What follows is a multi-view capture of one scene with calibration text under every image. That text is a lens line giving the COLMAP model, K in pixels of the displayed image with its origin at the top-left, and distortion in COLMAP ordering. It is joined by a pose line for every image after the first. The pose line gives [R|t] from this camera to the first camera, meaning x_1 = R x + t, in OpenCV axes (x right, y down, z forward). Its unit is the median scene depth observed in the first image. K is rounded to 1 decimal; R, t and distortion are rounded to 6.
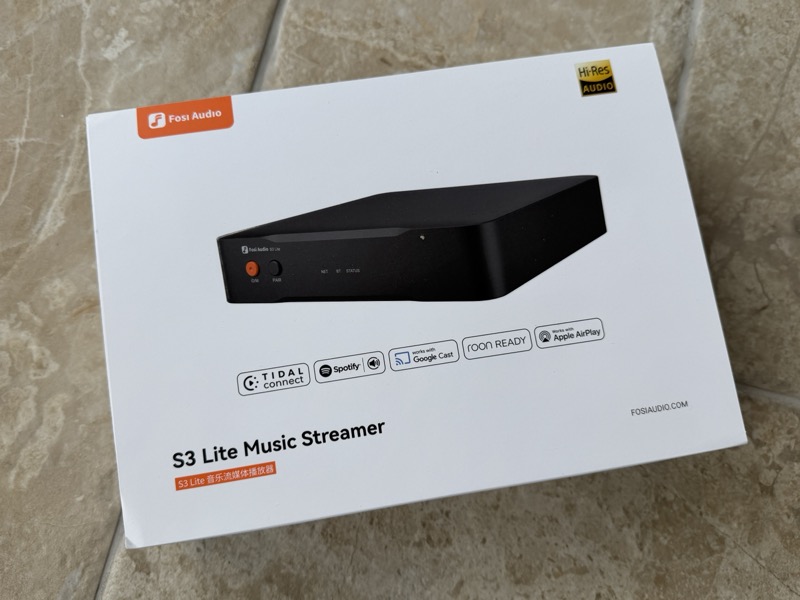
lens RADIAL K [[688.5, 0, 395.0], [0, 688.5, 298.4], [0, 0, 1]] dist [-0.029398, -0.002874]
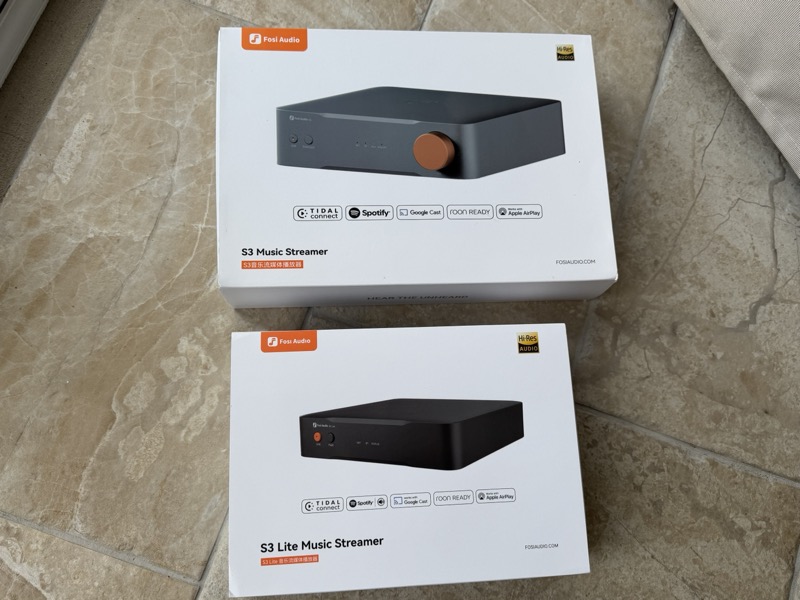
lens RADIAL K [[695.6, 0, 401.7], [0, 695.6, 300.9], [0, 0, 1]] dist [0.032454, -0.073408]
pose [[0.993743, 0.105340, 0.037119, -0.126081], [-0.103607, 0.993560, -0.045873, -0.030222], [-0.041712, 0.041740, 0.998257, -0.657473]]
